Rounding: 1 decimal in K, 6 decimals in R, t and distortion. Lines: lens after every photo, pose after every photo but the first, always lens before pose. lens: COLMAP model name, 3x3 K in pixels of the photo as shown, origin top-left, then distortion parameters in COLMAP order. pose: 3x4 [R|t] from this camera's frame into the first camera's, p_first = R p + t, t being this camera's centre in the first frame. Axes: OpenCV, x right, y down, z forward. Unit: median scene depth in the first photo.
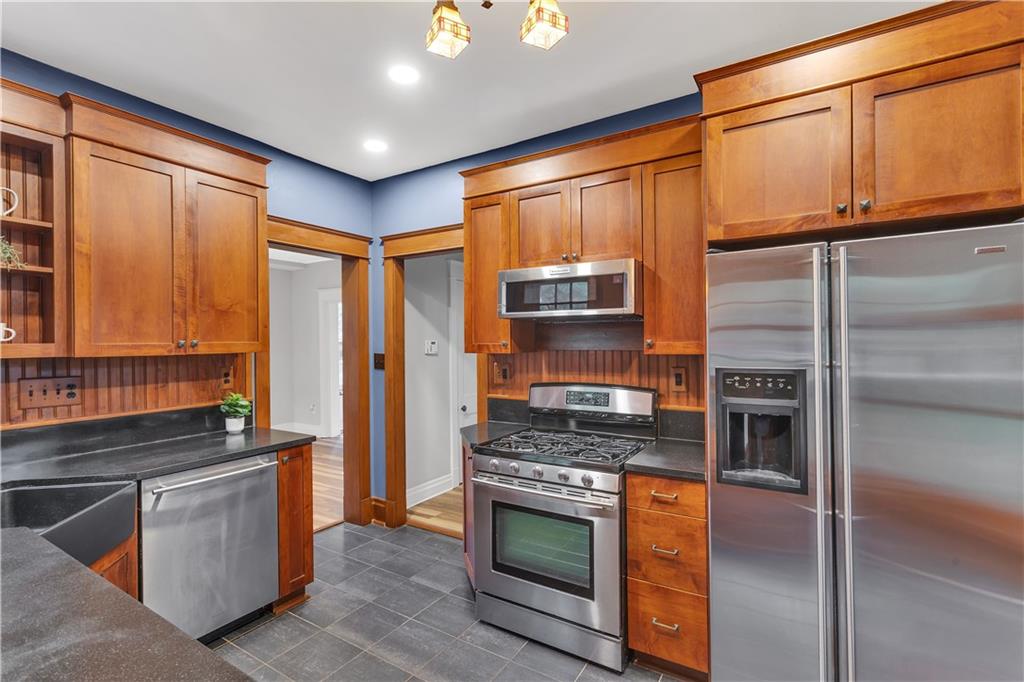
lens RADIAL K [[479.4, 0, 493.5], [0, 479.4, 341.7], [0, 0, 1]] dist [0.001685, 0.002777]
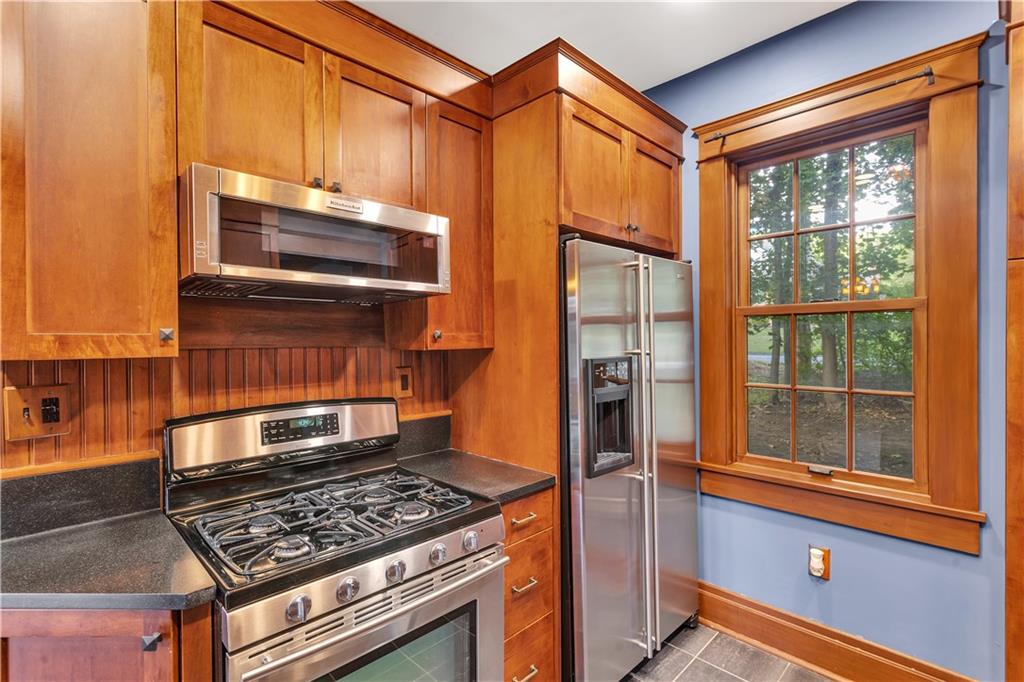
lens RADIAL K [[479.4, 0, 510.3], [0, 479.4, 343.4], [0, 0, 1]] dist [0.001685, 0.002777]
pose [[0.222441, -0.000470, 0.974946, -0.351961], [0.004517, 0.999990, -0.000549, 0.015555], [-0.974936, 0.004526, 0.222440, 0.653471]]
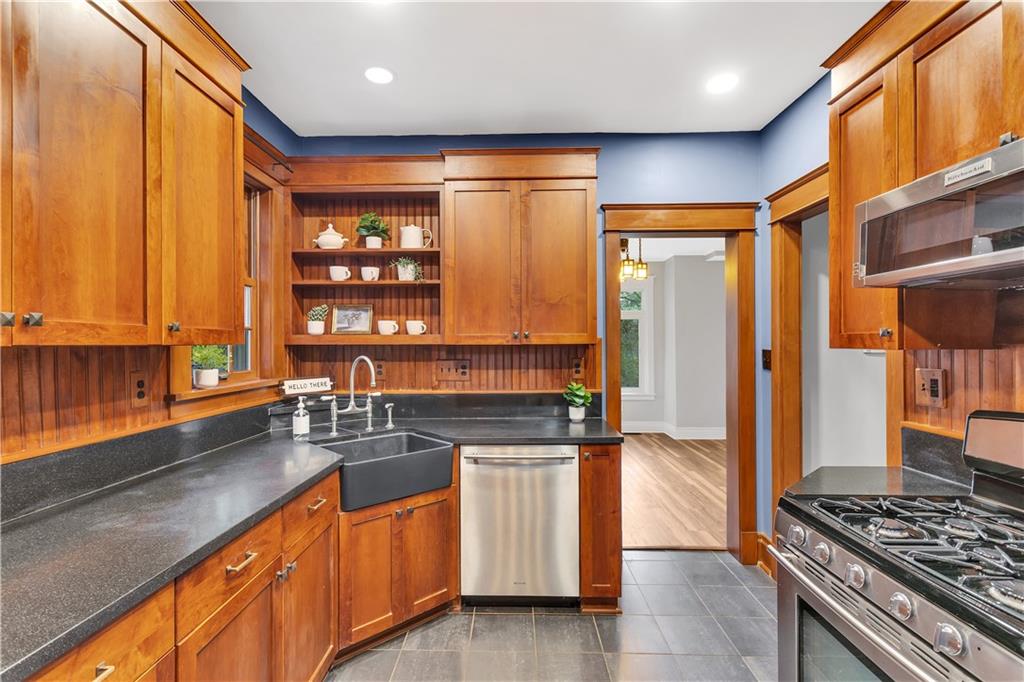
lens RADIAL K [[479.4, 0, 511.4], [0, 479.4, 342.2], [0, 0, 1]] dist [0.001685, 0.002777]
pose [[0.527323, 0.003828, -0.849657, 0.292404], [-0.002370, 0.999993, 0.003034, 0.016841], [0.849662, 0.000413, 0.527328, 0.357675]]
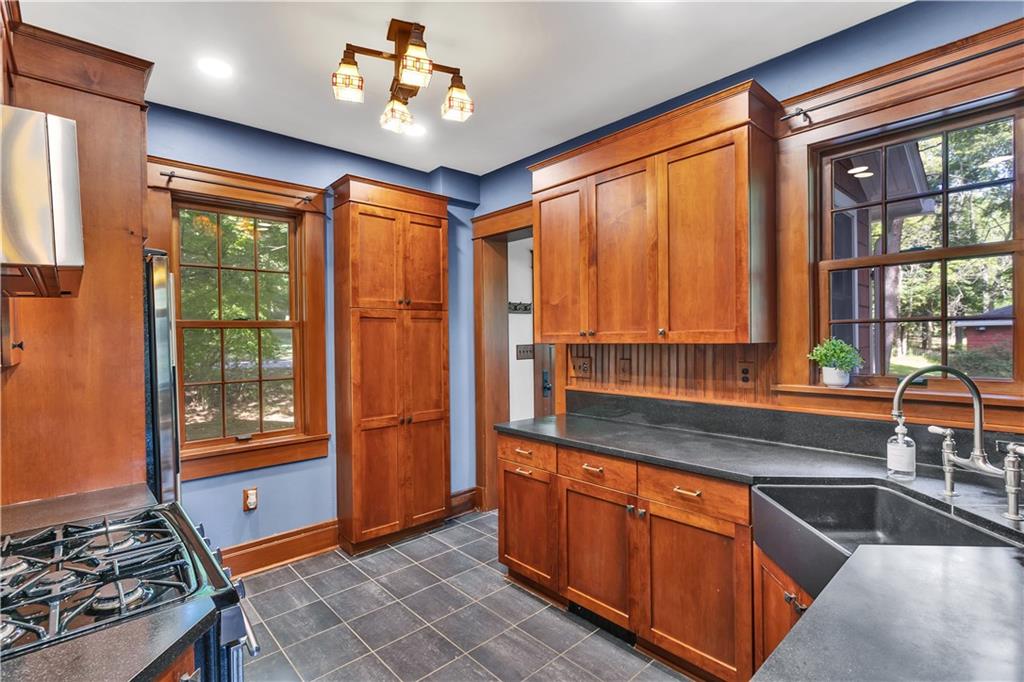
lens RADIAL K [[479.4, 0, 506.9], [0, 479.4, 339.9], [0, 0, 1]] dist [0.001685, 0.002777]
pose [[-0.965776, 0.020890, 0.258535, -0.364324], [0.022812, 0.999730, 0.004436, 0.005576], [-0.258373, 0.010182, -0.965992, 1.271297]]
